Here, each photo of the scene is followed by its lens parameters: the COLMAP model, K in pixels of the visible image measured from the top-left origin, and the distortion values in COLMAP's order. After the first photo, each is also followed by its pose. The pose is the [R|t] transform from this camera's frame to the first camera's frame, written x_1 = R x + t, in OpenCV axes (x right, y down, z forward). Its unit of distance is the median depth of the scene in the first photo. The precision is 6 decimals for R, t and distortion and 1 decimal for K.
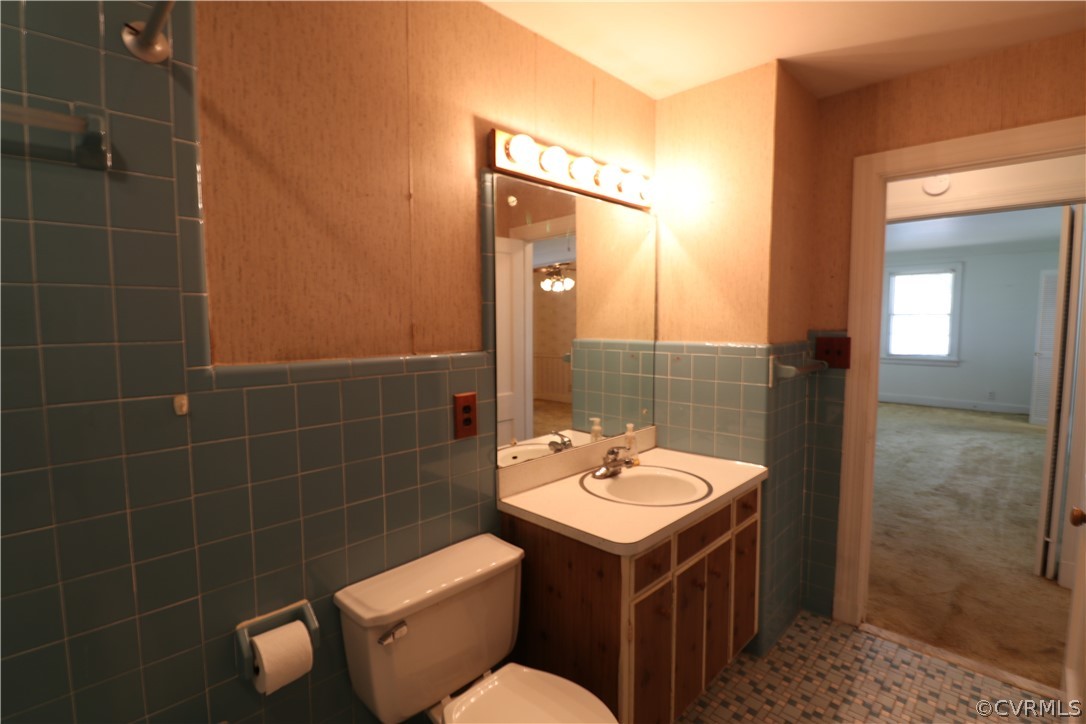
lens RADIAL K [[503.0, 0, 539.0], [0, 503.0, 355.2], [0, 0, 1]] dist [-0.002239, -0.011295]
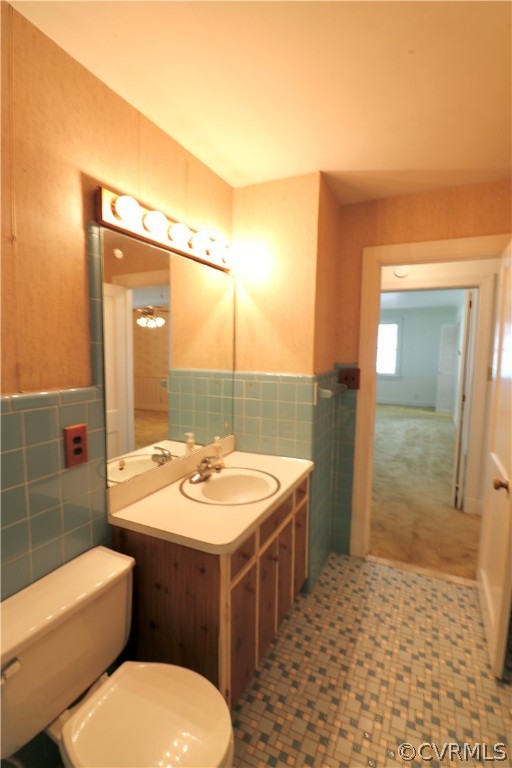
lens RADIAL K [[355.7, 0, 259.4], [0, 355.7, 379.5], [0, 0, 1]] dist [-0.002239, -0.011295]
pose [[0.943783, -0.012447, 0.330332, -0.017916], [0.005926, 0.999767, 0.020741, -0.030535], [-0.330513, -0.017617, 0.943637, 0.109312]]
